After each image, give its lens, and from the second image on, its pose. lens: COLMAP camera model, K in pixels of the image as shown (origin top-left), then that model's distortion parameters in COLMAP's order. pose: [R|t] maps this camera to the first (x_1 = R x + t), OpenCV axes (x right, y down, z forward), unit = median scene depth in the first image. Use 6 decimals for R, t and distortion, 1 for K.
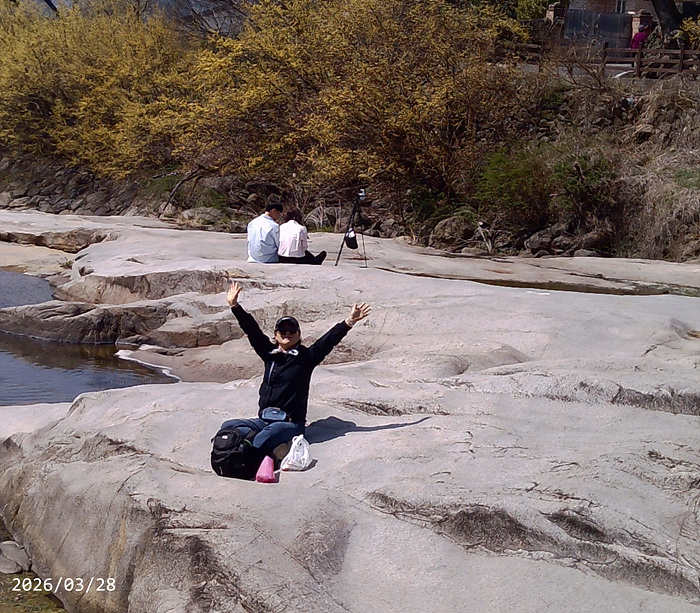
lens RADIAL K [[1556.5, 0, 349.1], [0, 1556.5, 288.2], [0, 0, 1]] dist [0.115572, 0.187442]
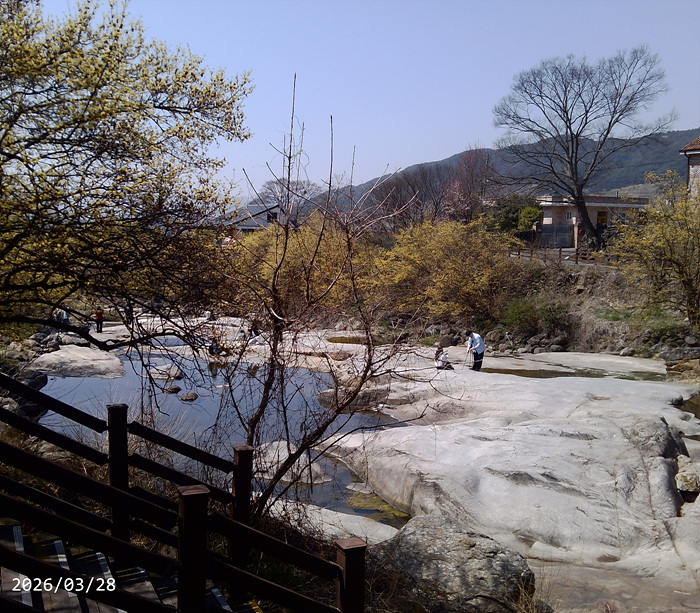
lens RADIAL K [[862.8, 0, 350.0], [0, 862.8, 306.5], [0, 0, 1]] dist [0.225414, -0.614402]
pose [[0.995180, -0.042626, -0.088321, -0.055804], [0.039942, 0.998692, -0.031936, -0.096471], [0.089567, 0.028255, 0.995580, -0.520792]]
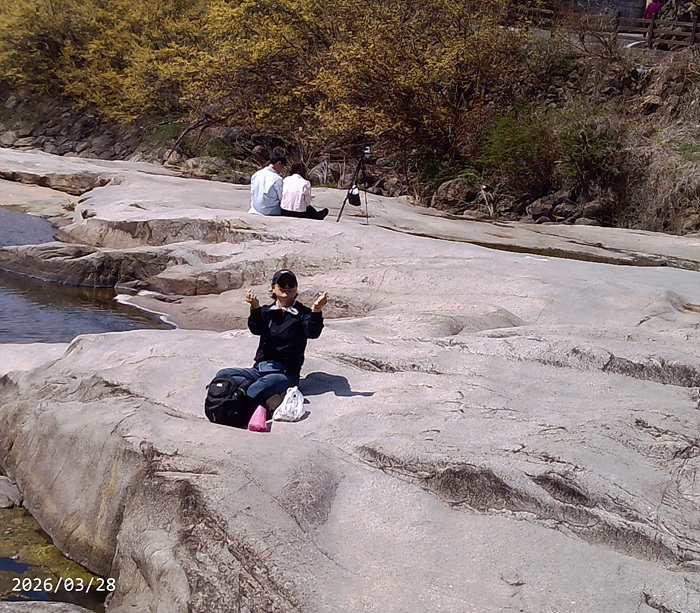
lens RADIAL K [[1556.5, 0, 349.1], [0, 1556.5, 288.2], [0, 0, 1]] dist [0.115572, 0.187442]
pose [[0.998708, 0.050800, 0.001007, 0.000205], [-0.050808, 0.998324, 0.027710, 0.000309], [0.000402, -0.027726, 0.999615, -0.006754]]
